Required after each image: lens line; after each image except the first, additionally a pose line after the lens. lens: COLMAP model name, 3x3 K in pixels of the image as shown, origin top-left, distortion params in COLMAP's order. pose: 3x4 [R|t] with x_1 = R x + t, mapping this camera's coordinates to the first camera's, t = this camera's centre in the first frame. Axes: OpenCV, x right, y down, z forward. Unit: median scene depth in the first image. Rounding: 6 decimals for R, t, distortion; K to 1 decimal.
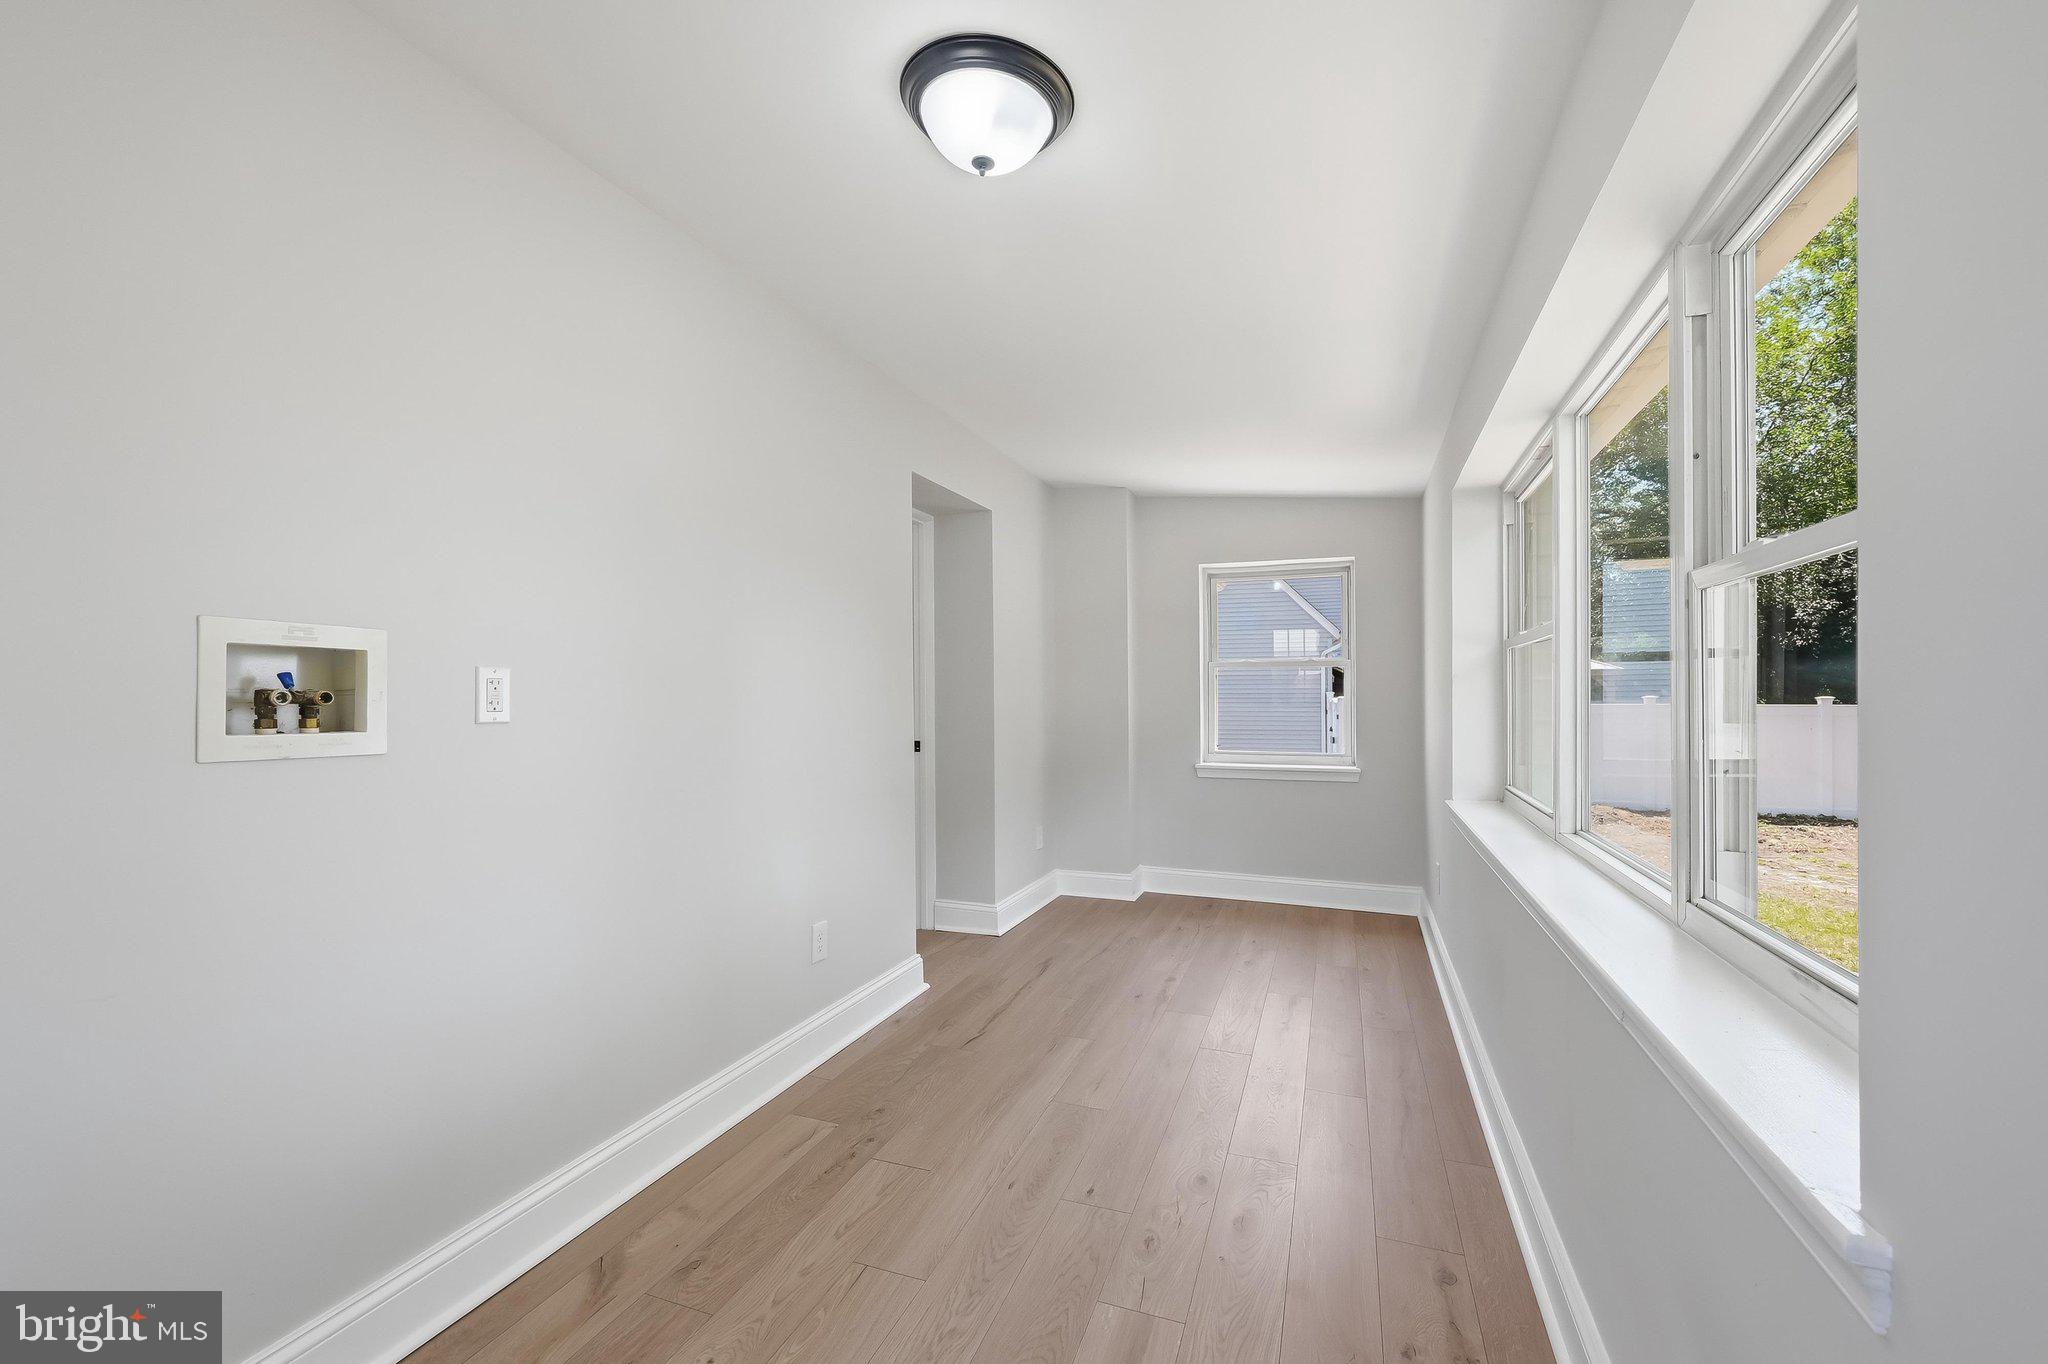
lens RADIAL K [[820.6, 0, 1027.9], [0, 820.6, 687.5], [0, 0, 1]] dist [-0.001996, 0.000174]
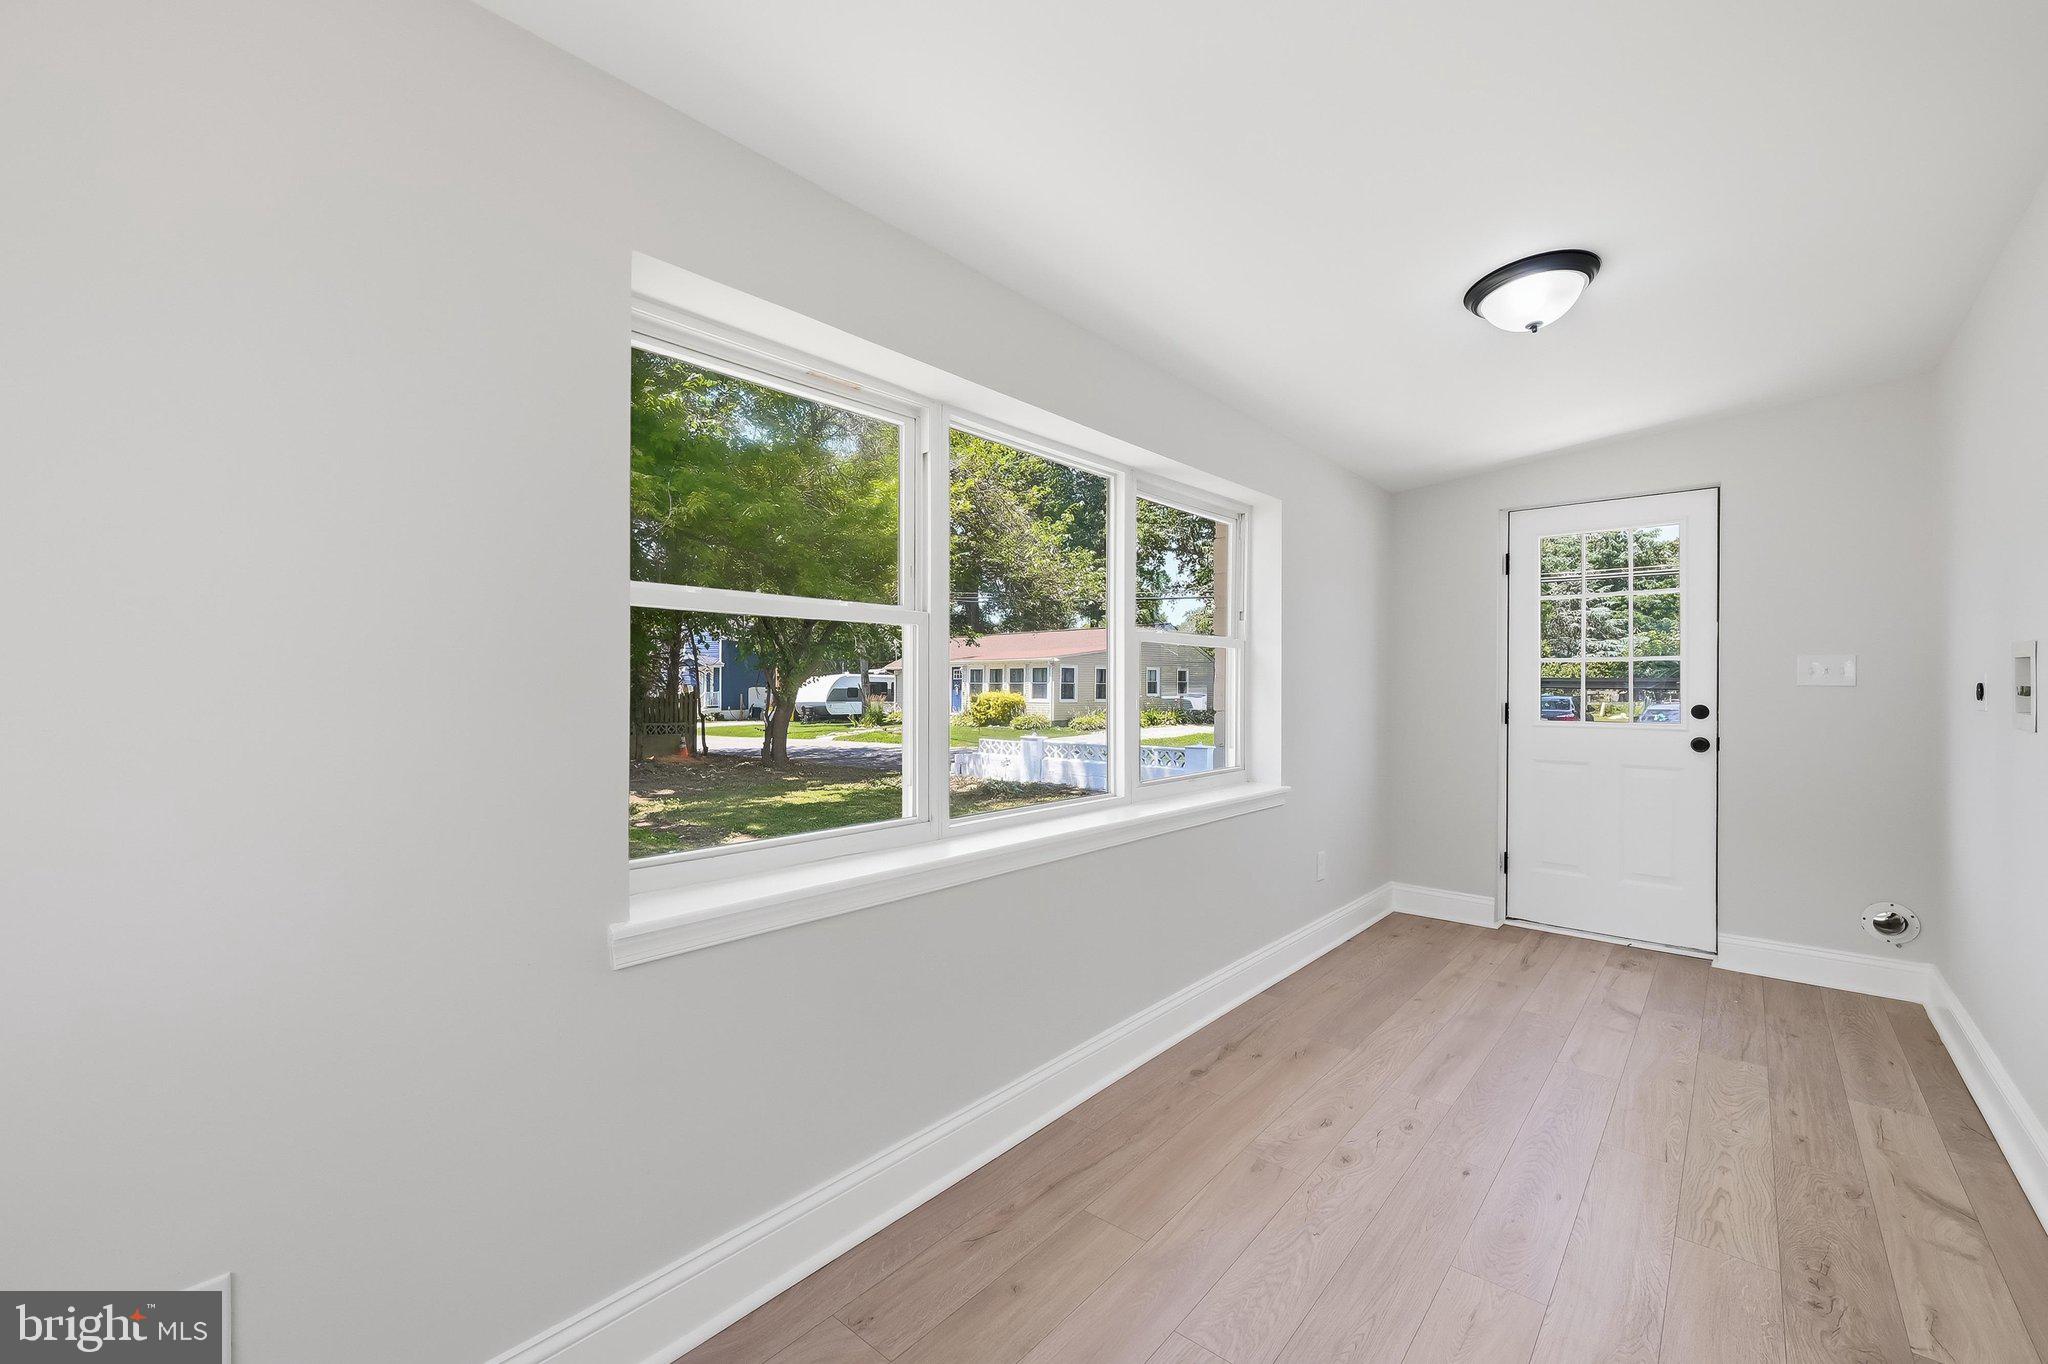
lens RADIAL K [[820.6, 0, 1027.9], [0, 820.6, 687.5], [0, 0, 1]] dist [-0.001996, 0.000174]
pose [[-0.939442, 0.005515, 0.342664, 0.268335], [0.001300, 0.999921, -0.012528, 0.018722], [-0.342706, -0.011324, -0.939375, 2.448806]]
